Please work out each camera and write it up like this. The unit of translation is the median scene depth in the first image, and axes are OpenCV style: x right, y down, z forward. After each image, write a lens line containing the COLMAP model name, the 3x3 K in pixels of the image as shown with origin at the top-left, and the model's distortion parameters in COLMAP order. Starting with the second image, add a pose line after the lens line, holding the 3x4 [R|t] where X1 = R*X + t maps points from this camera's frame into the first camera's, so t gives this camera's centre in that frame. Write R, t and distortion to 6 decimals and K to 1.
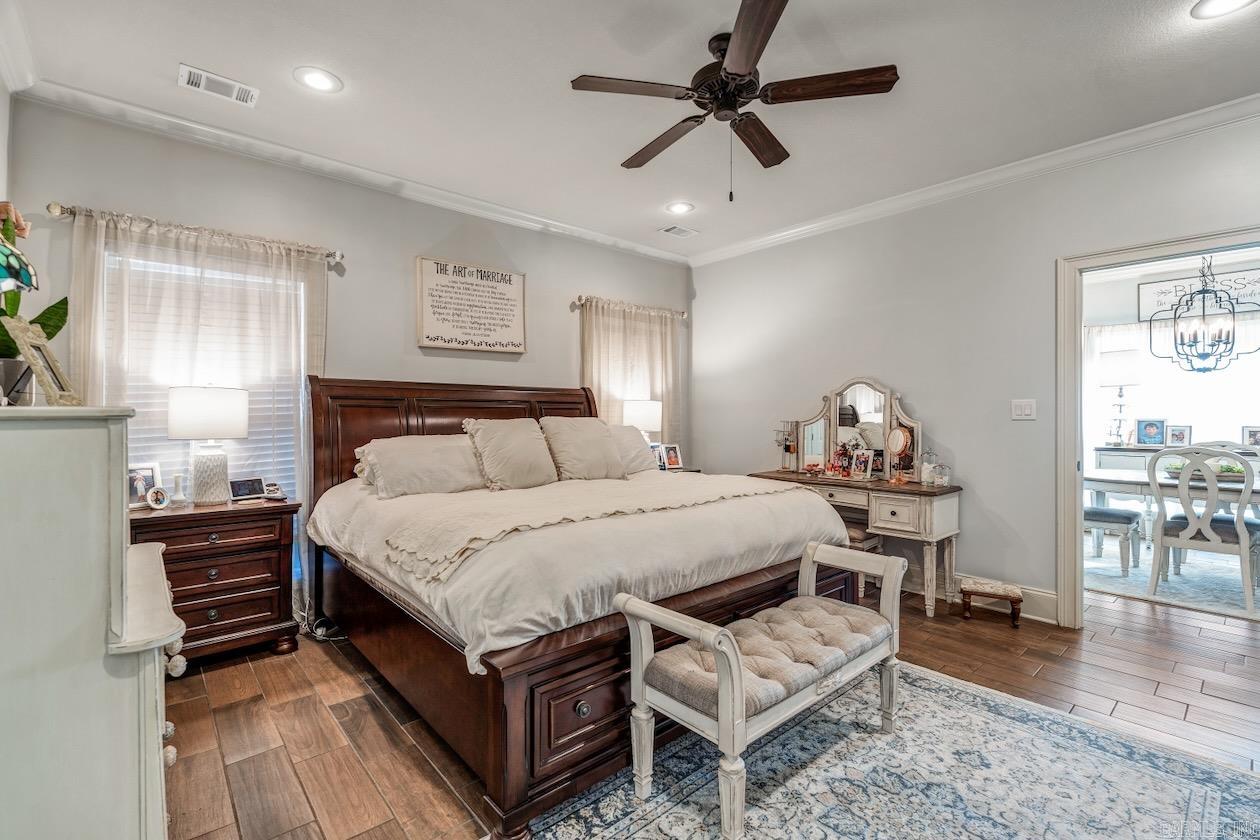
lens RADIAL K [[556.4, 0, 635.0], [0, 556.4, 411.0], [0, 0, 1]] dist [0.000827, -0.001625]
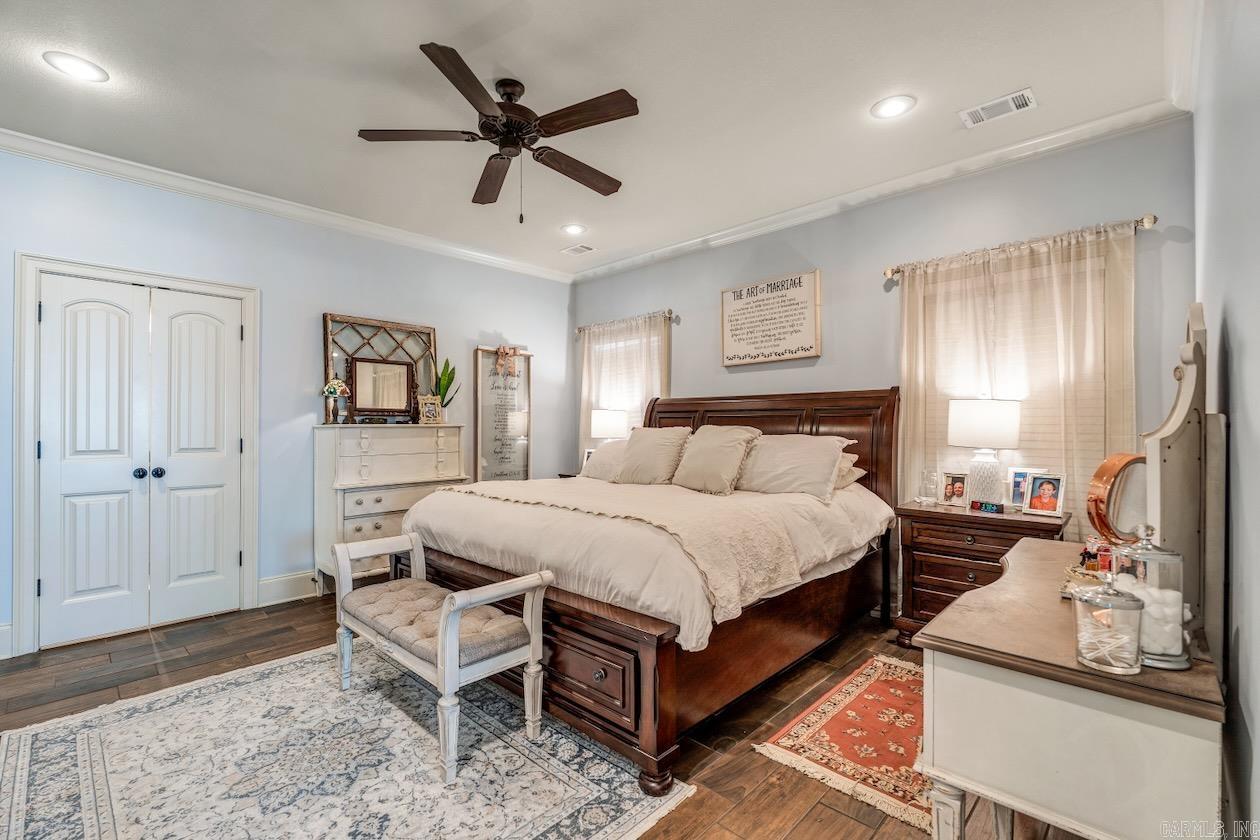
lens RADIAL K [[556.4, 0, 632.9], [0, 556.4, 422.1], [0, 0, 1]] dist [0.000827, -0.001625]
pose [[0.083346, -0.004884, -0.996509, 0.802622], [0.012667, 0.999912, -0.003841, 0.006039], [0.996440, -0.012303, 0.083401, 0.718547]]
